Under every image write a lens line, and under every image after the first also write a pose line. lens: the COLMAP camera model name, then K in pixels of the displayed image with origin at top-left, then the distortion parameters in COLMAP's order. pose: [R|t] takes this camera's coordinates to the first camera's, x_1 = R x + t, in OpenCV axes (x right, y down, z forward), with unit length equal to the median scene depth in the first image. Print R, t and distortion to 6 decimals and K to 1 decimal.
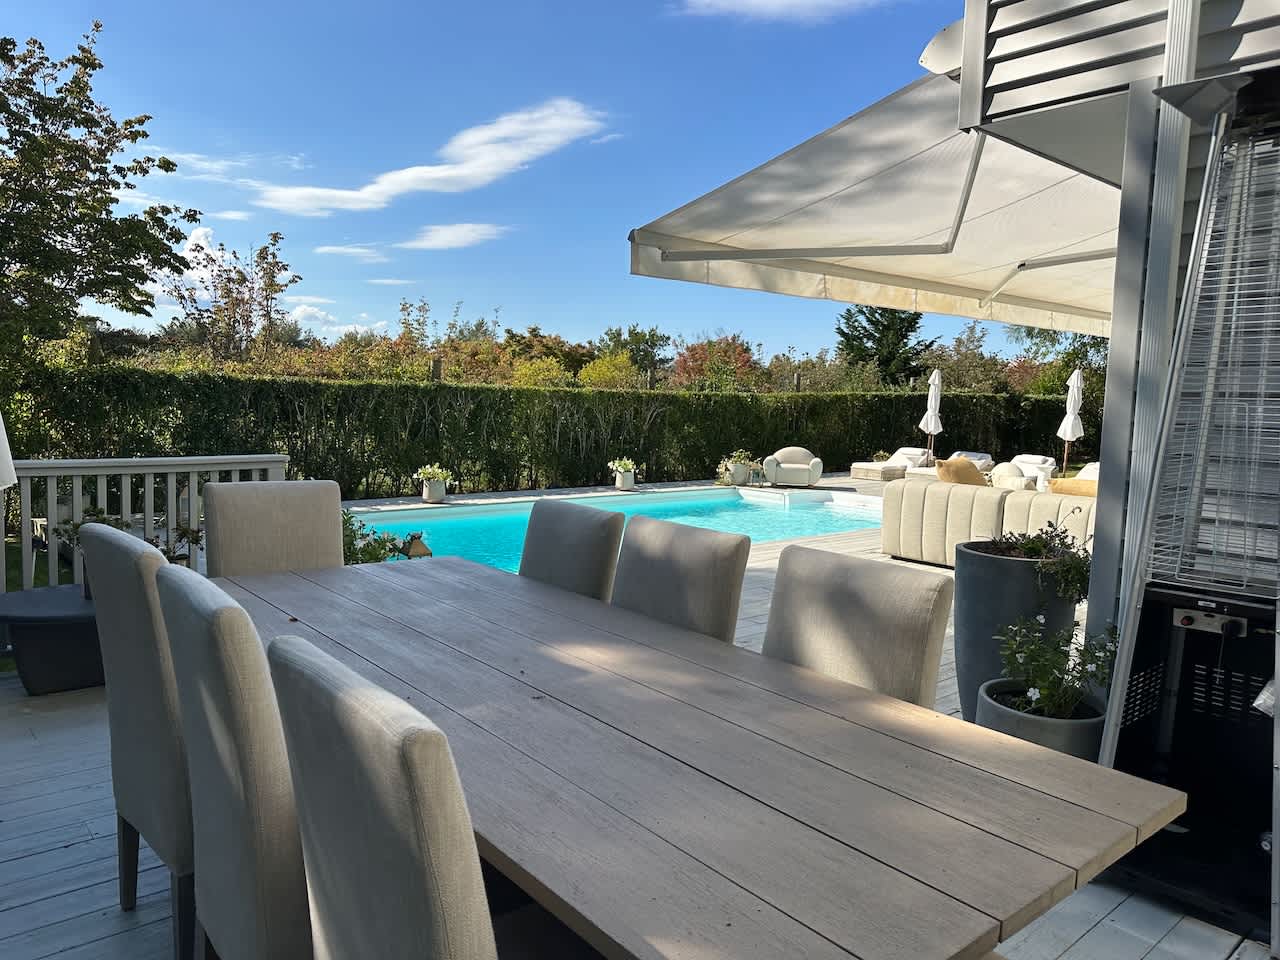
lens RADIAL K [[880.2, 0, 604.8], [0, 880.2, 497.9], [0, 0, 1]] dist [0.059564, -0.147526]
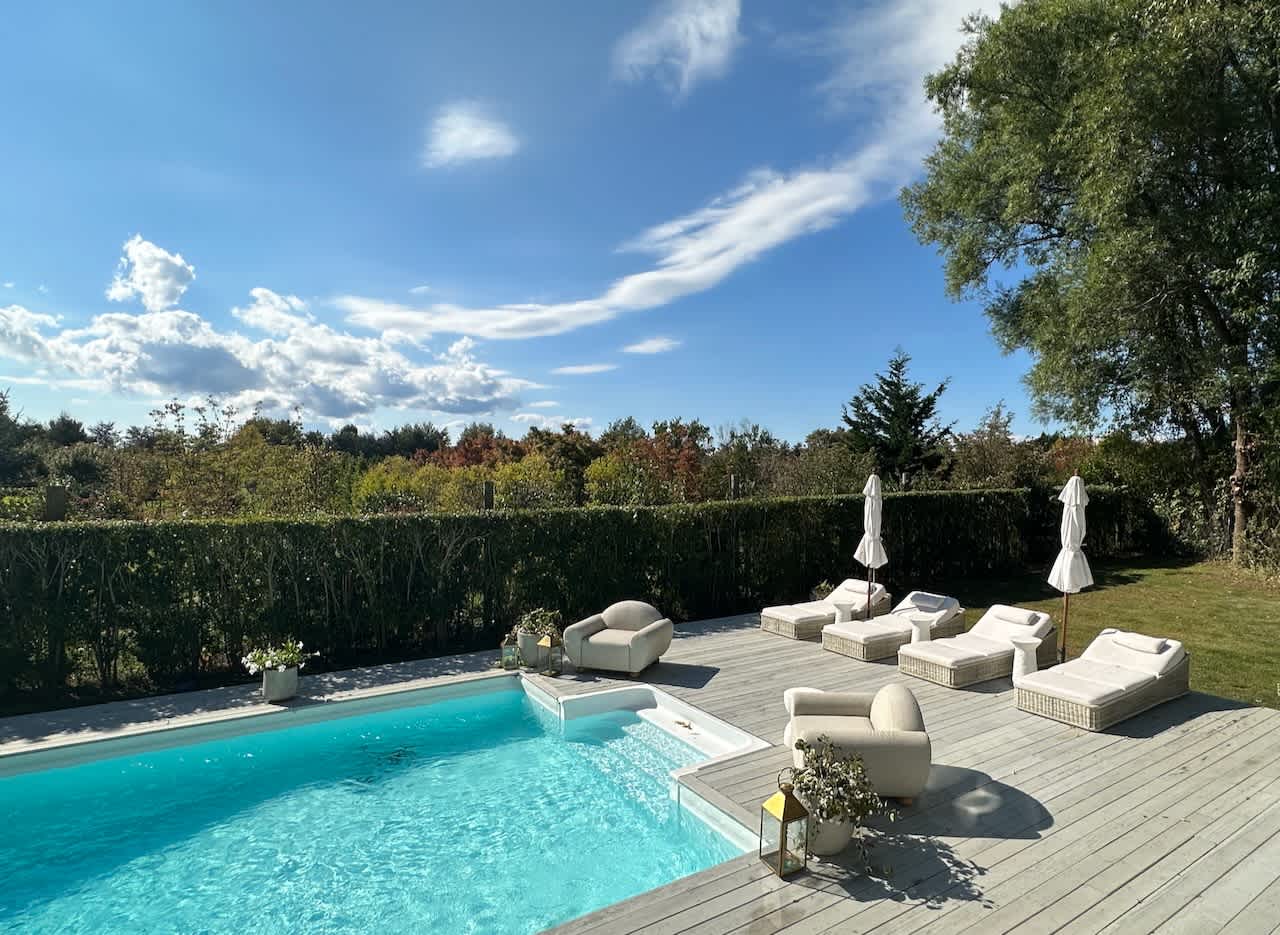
lens RADIAL K [[694.8, 0, 699.2], [0, 694.8, 491.2], [0, 0, 1]] dist [-0.000121, 0.001517]
pose [[0.996225, -0.019864, -0.084504, 0.252400], [0.012247, 0.995892, -0.089713, -0.075226], [0.085939, 0.088339, 0.992376, 0.401351]]
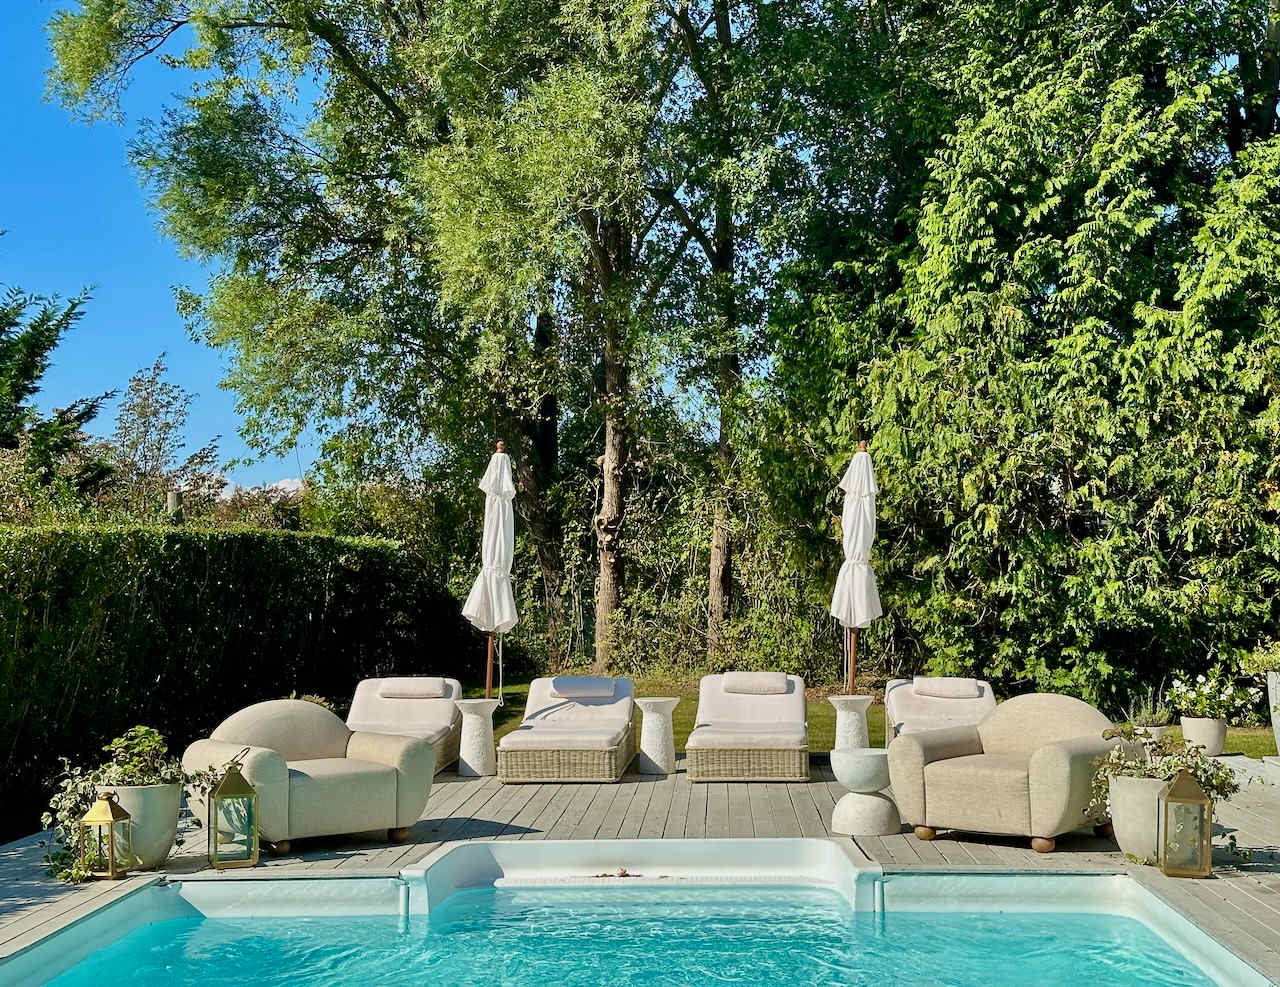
lens RADIAL K [[1864.8, 0, 692.7], [0, 1864.8, 493.3], [0, 0, 1]] dist [0.009049, 0.494683]
pose [[0.633437, 0.005232, 0.773777, -0.135854], [0.114298, 0.988375, -0.100250, -0.039032], [-0.765306, 0.151943, 0.625476, 0.420146]]
